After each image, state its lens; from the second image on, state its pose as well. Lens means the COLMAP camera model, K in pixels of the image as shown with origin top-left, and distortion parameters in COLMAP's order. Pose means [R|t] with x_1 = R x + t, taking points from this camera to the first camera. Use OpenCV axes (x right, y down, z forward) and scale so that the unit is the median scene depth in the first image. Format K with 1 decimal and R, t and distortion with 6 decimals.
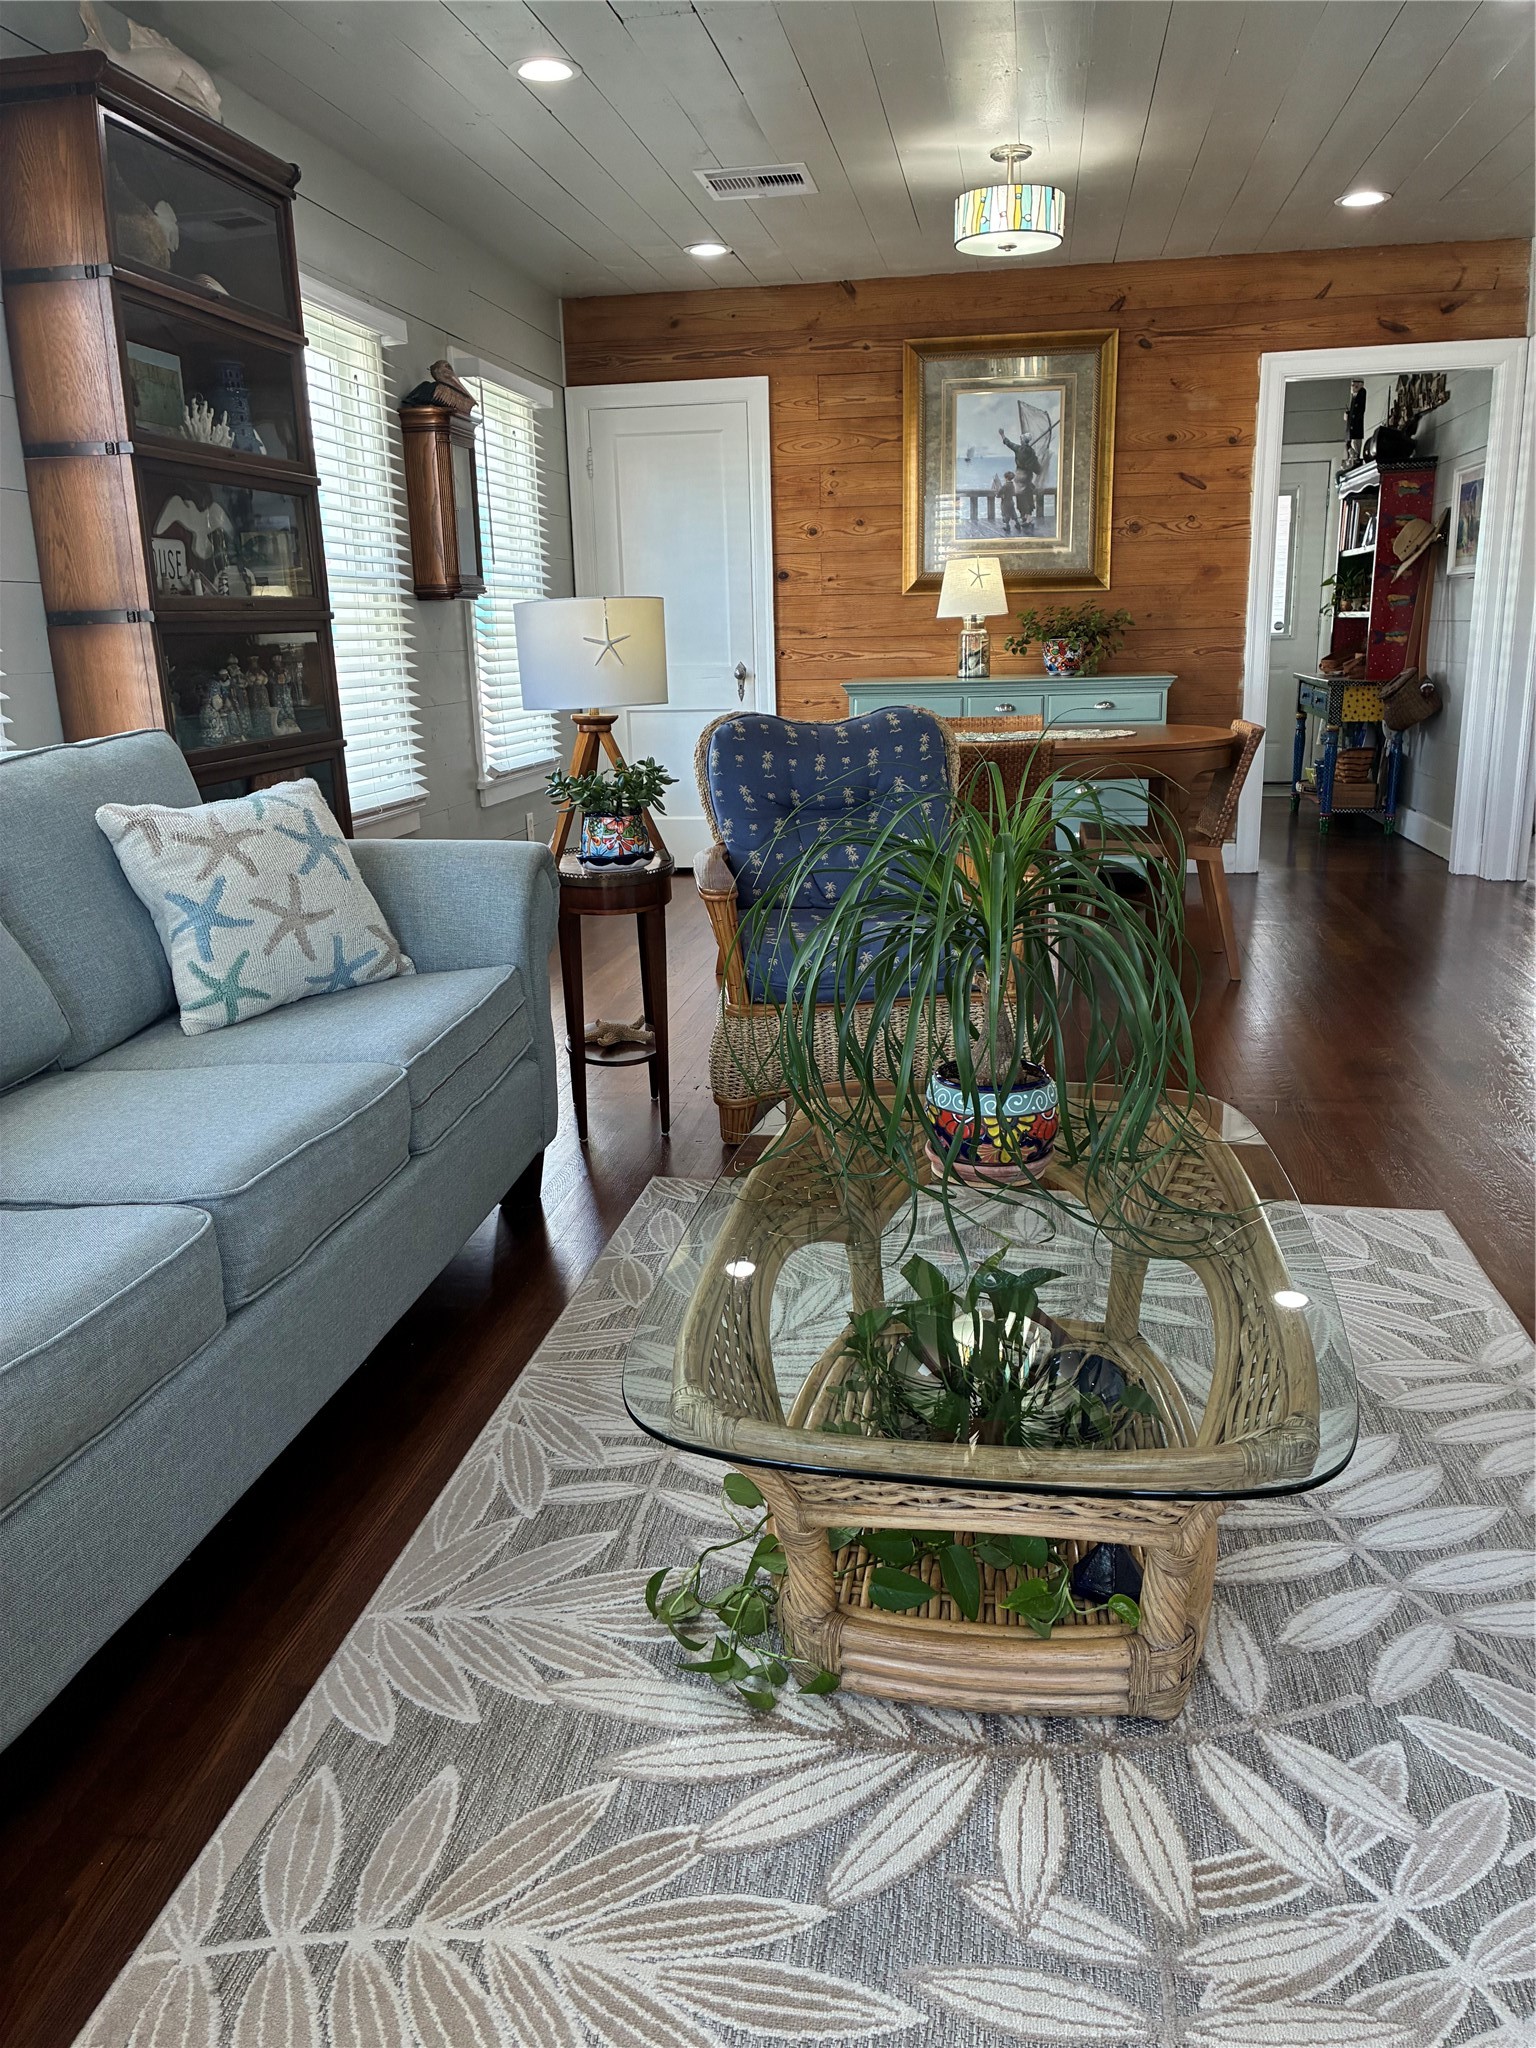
lens RADIAL K [[1547.1, 0, 768.0], [0, 1547.1, 1024.0], [0, 0, 1]] dist [0.045247, -0.039366]
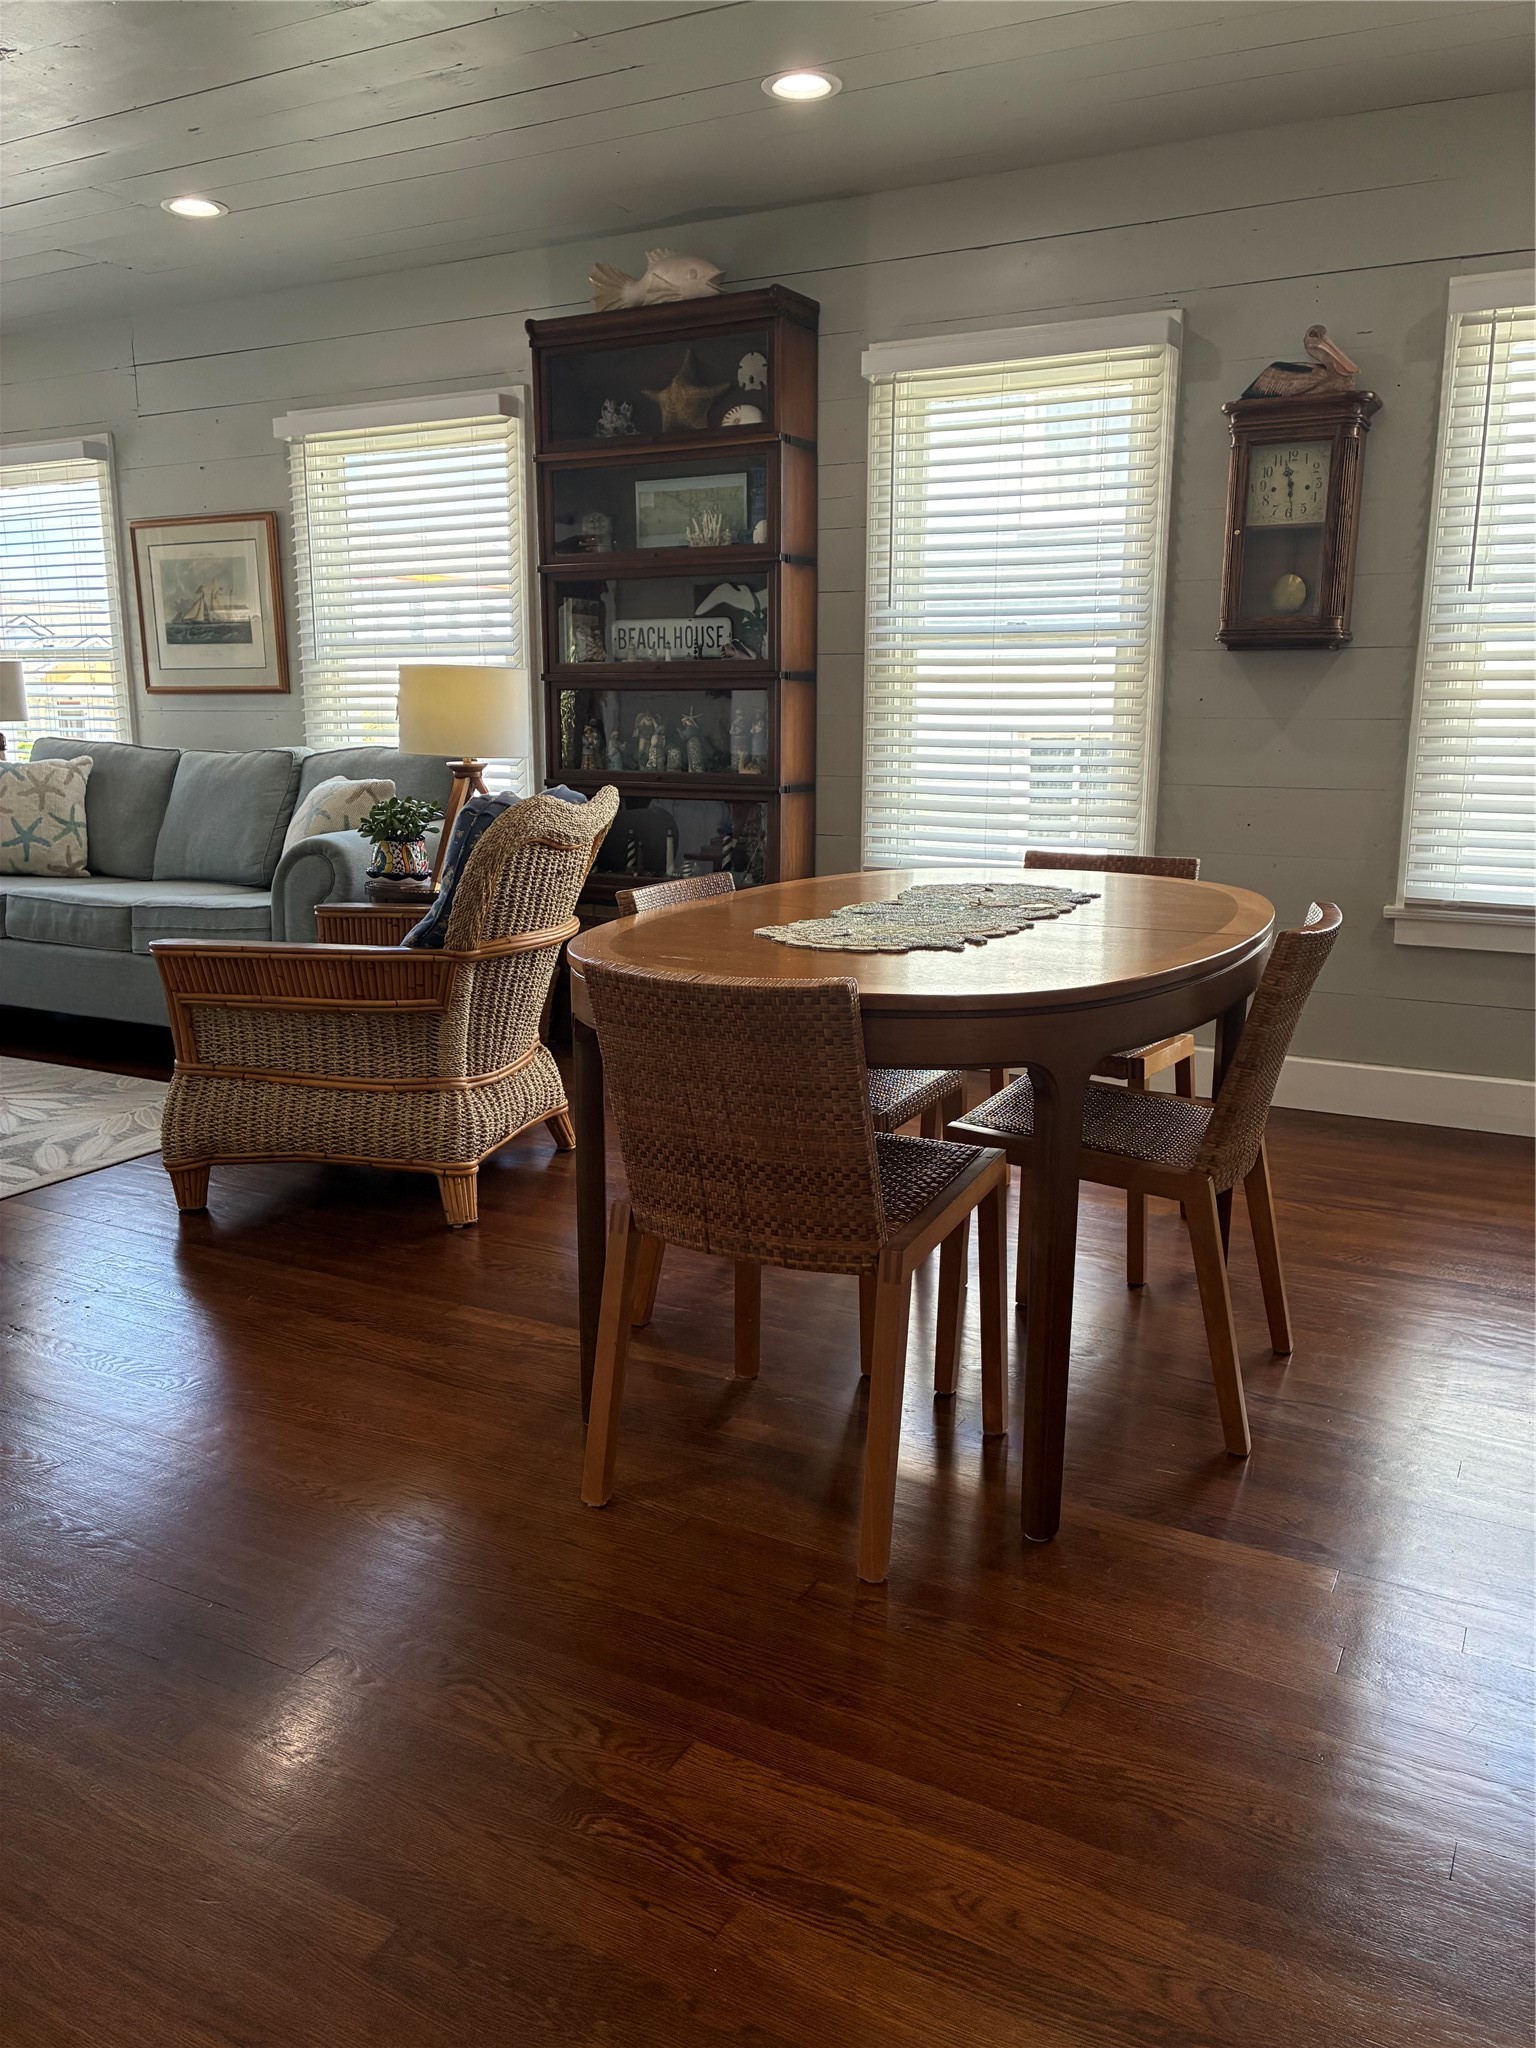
lens RADIAL K [[1547.1, 0, 768.0], [0, 1547.1, 1024.0], [0, 0, 1]] dist [0.045247, -0.039366]
pose [[-0.316907, 0.207975, -0.925374, 1.461749], [-0.234169, 0.928301, 0.288827, -0.628126], [0.919095, 0.308225, -0.245484, 2.411360]]
